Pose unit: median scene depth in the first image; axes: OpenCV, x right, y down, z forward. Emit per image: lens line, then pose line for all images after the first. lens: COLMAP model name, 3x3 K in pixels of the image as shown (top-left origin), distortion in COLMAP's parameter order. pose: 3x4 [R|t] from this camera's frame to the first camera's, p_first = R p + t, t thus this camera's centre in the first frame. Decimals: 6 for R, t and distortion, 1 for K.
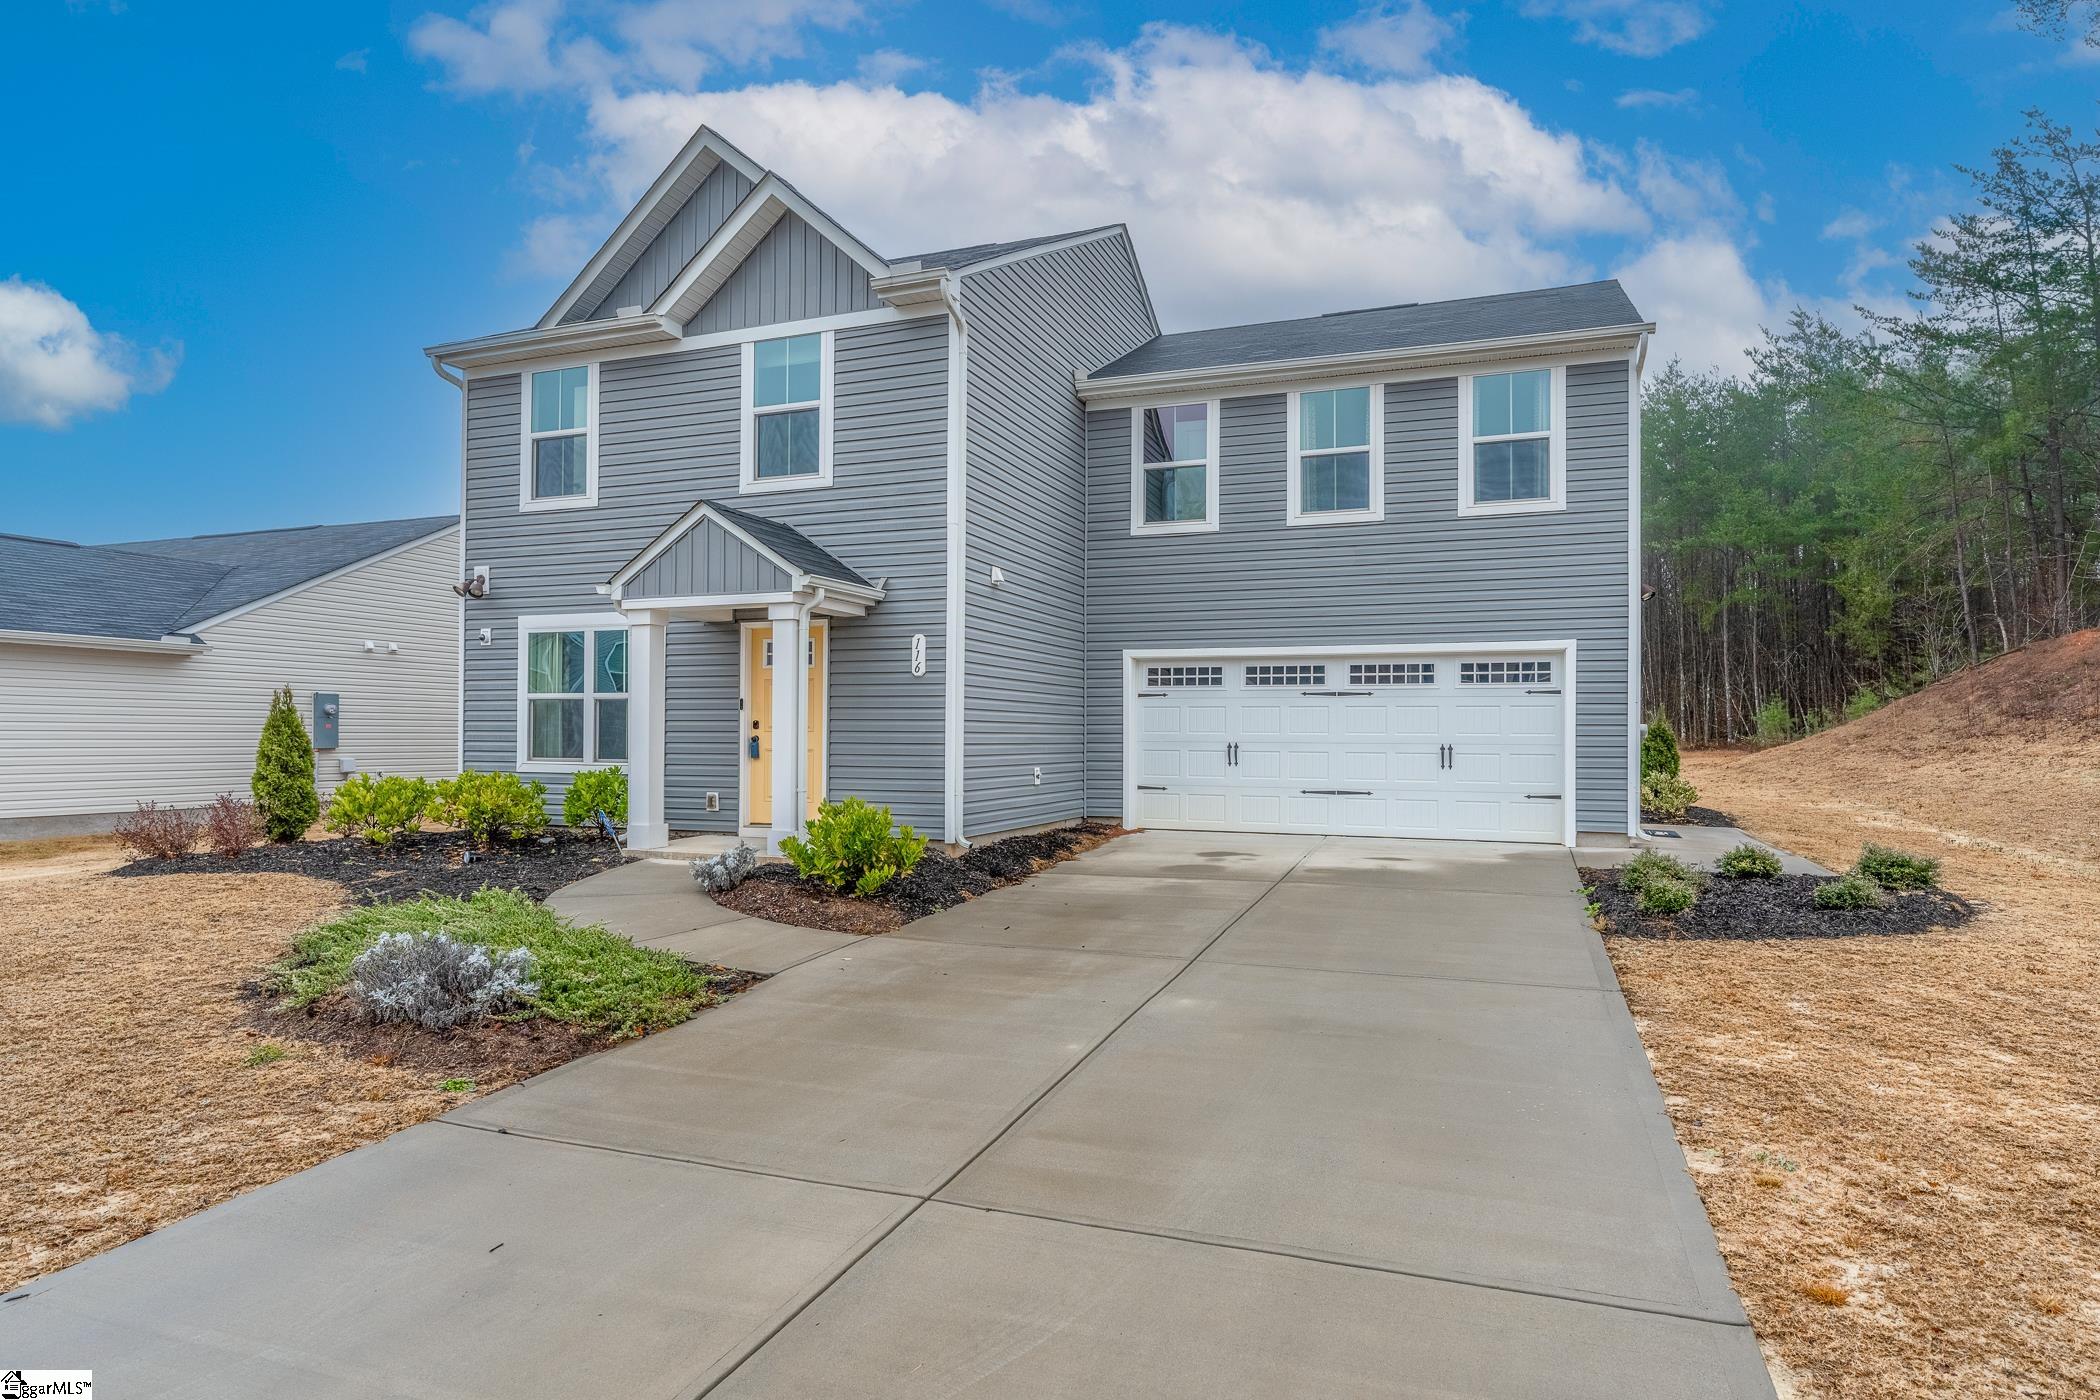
lens RADIAL K [[1160.8, 0, 1049.3], [0, 1160.8, 728.4], [0, 0, 1]] dist [-0.001240, 0.000047]
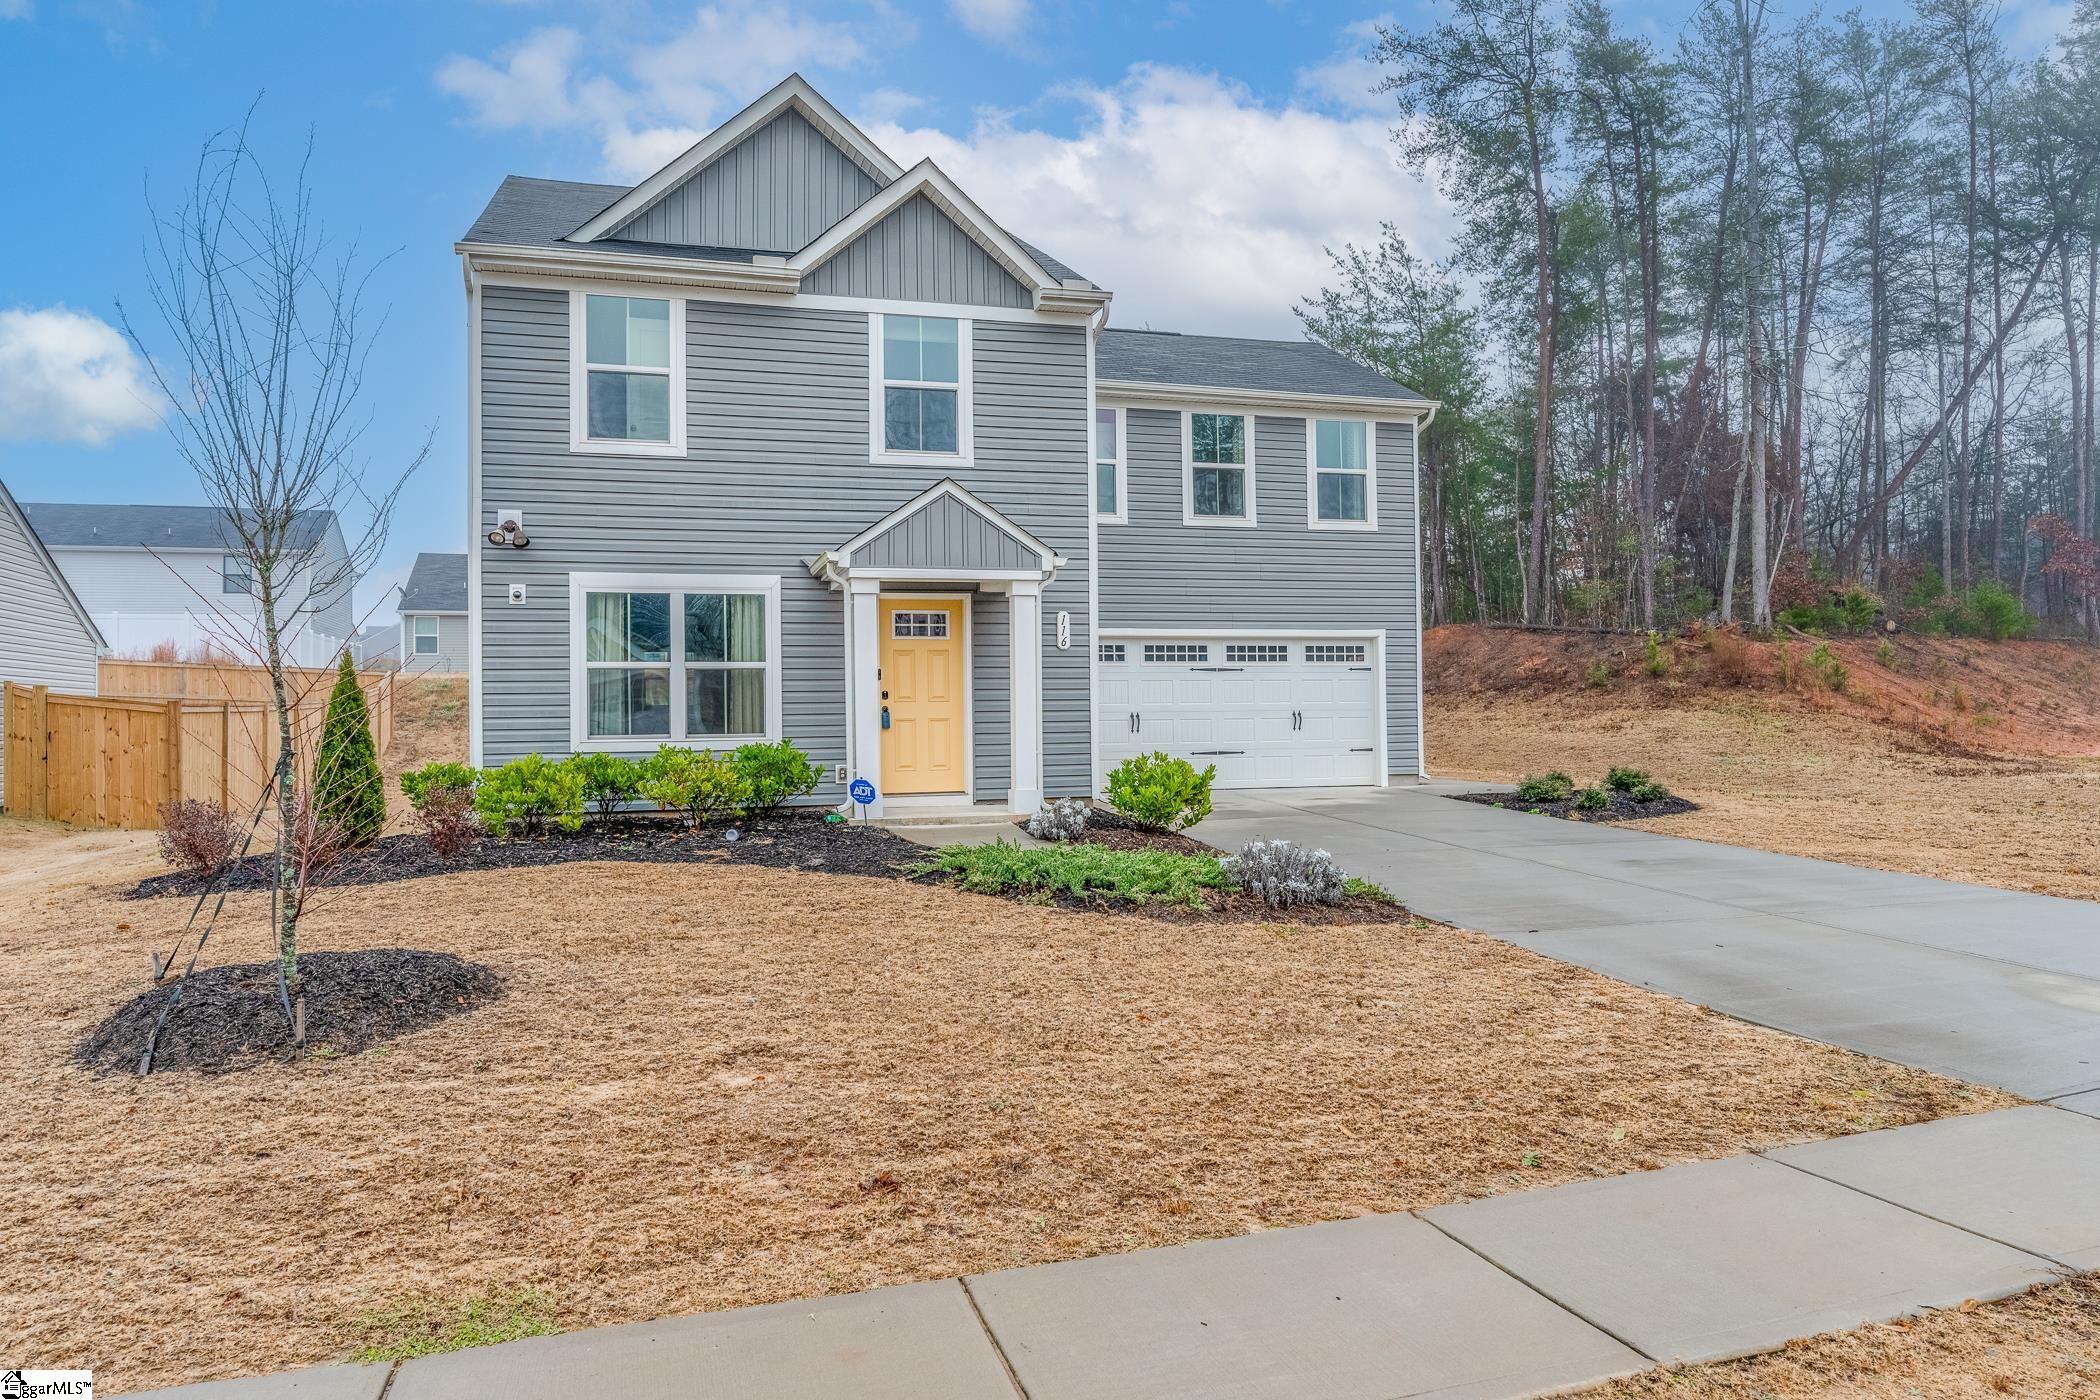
lens RADIAL K [[1426.4, 0, 1050.0], [0, 1426.4, 700.0], [0, 0, 1]] dist [-0.000061, -0.000190]
pose [[0.793869, -0.005432, 0.608064, -0.840160], [0.014123, 0.999855, -0.009506, 0.013791], [-0.607925, 0.016135, 0.793831, -0.057571]]
